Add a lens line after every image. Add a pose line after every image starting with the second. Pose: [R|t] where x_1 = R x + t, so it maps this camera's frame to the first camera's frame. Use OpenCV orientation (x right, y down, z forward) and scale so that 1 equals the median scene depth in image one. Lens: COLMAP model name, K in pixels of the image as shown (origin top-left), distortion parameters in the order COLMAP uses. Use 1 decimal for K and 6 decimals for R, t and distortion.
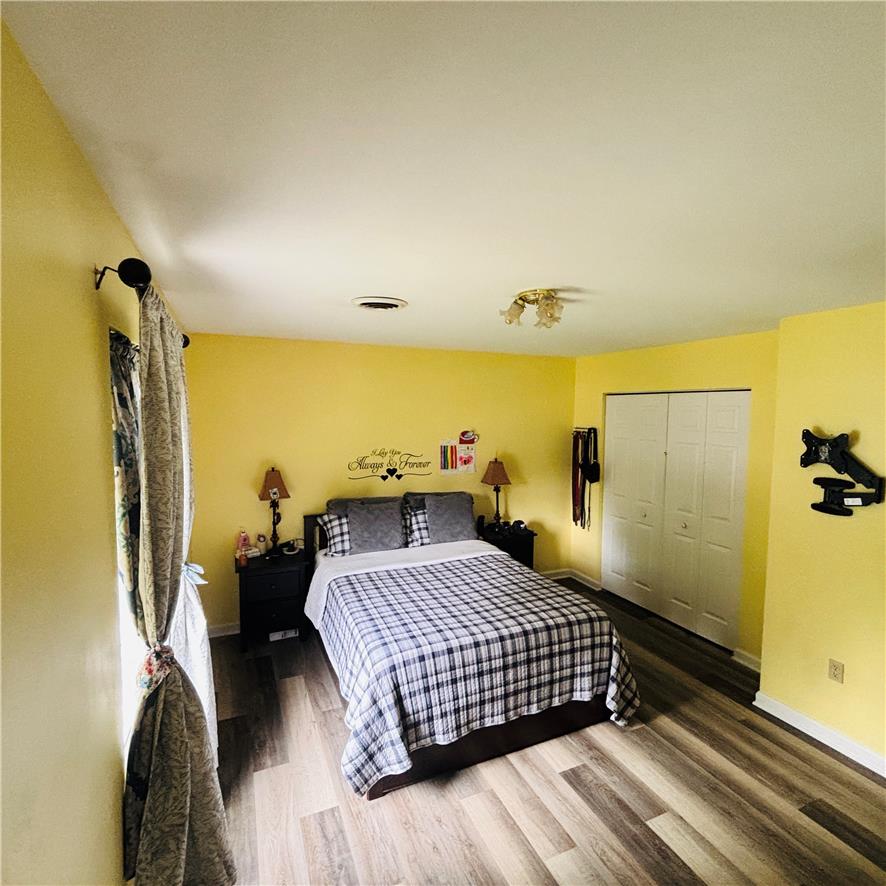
lens RADIAL K [[476.4, 0, 443.5], [0, 476.4, 439.4], [0, 0, 1]] dist [-0.000335, -0.002722]
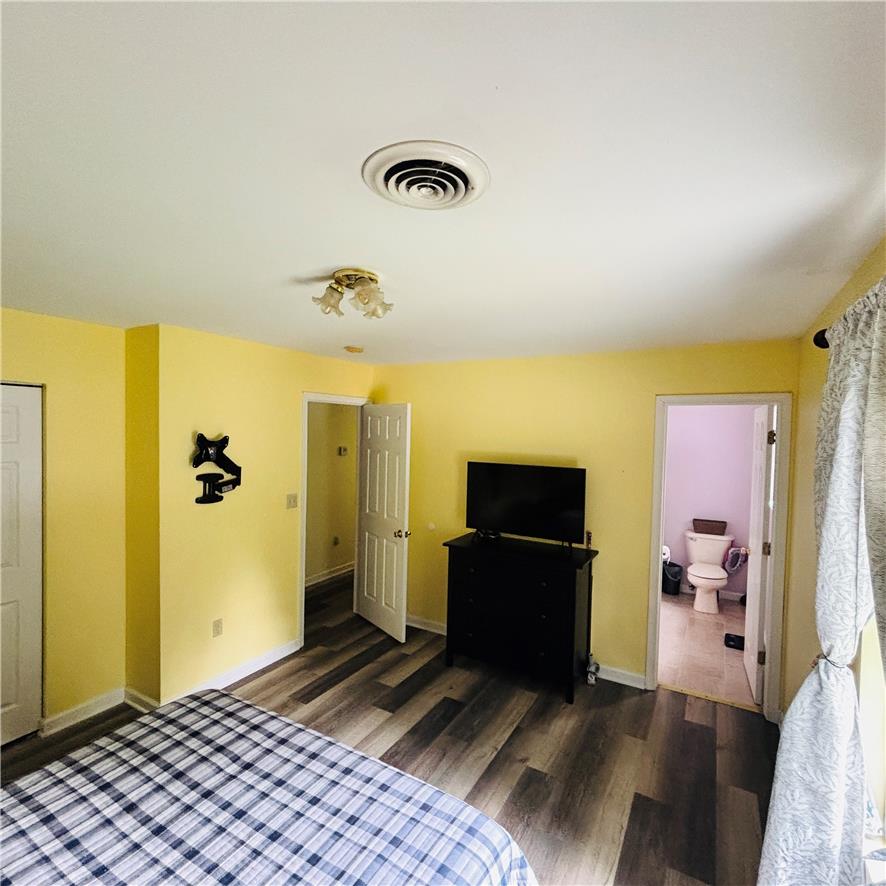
lens RADIAL K [[476.4, 0, 443.5], [0, 476.4, 439.4], [0, 0, 1]] dist [-0.000335, -0.002722]
pose [[-0.592562, -0.038733, 0.804593, -0.487432], [0.022944, 0.997626, 0.064923, -0.067000], [-0.805198, 0.056932, -0.590267, 1.198445]]
